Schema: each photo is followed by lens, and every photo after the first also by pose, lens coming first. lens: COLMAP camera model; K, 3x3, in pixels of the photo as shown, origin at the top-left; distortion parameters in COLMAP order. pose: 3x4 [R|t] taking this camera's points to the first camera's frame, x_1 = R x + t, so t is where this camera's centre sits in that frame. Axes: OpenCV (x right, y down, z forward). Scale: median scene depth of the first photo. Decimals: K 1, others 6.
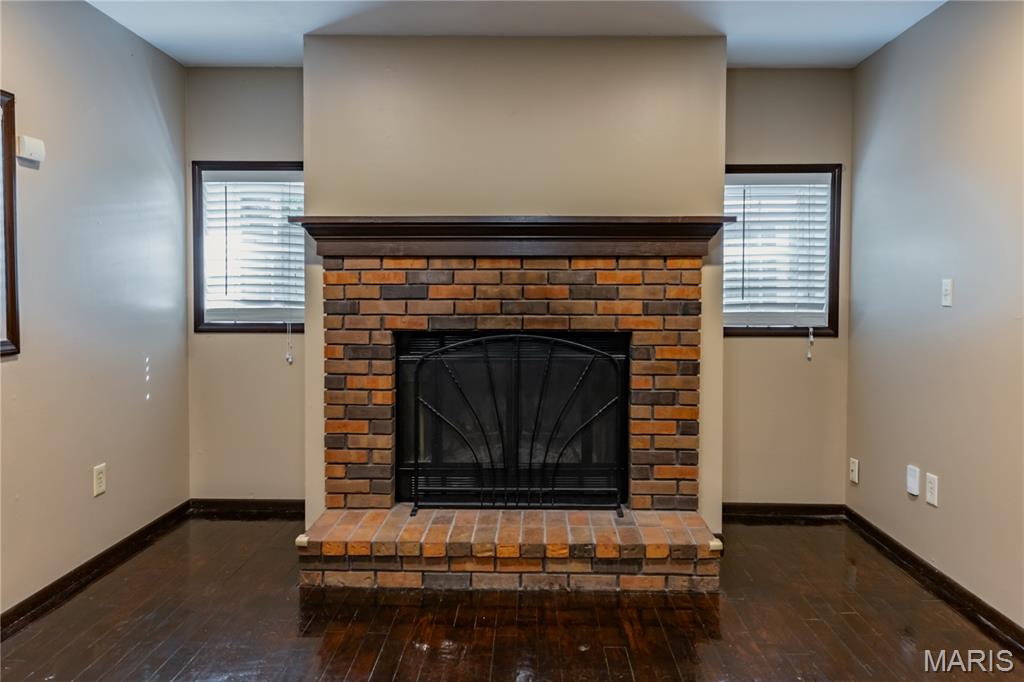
lens RADIAL K [[738.3, 0, 530.8], [0, 738.3, 320.5], [0, 0, 1]] dist [0.012004, -0.011631]
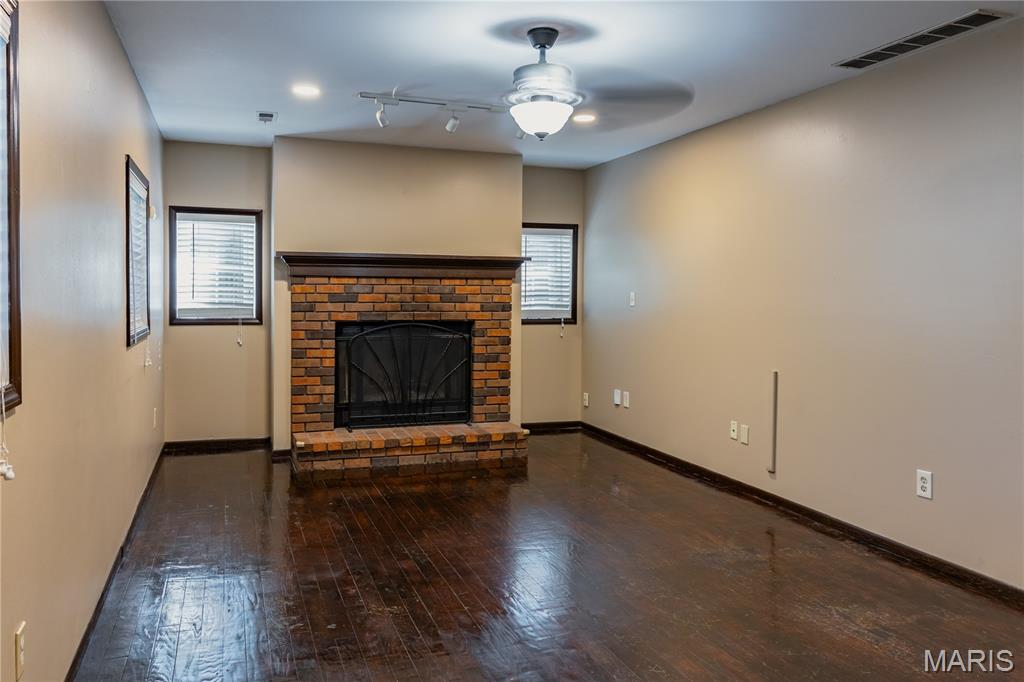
lens RADIAL K [[738.3, 0, 510.5], [0, 738.3, 337.8], [0, 0, 1]] dist [0.012004, -0.011631]
pose [[0.937878, -0.016054, 0.346594, -0.388363], [0.008344, 0.999684, 0.023726, 0.014136], [-0.346866, -0.019360, 0.937715, -0.669358]]
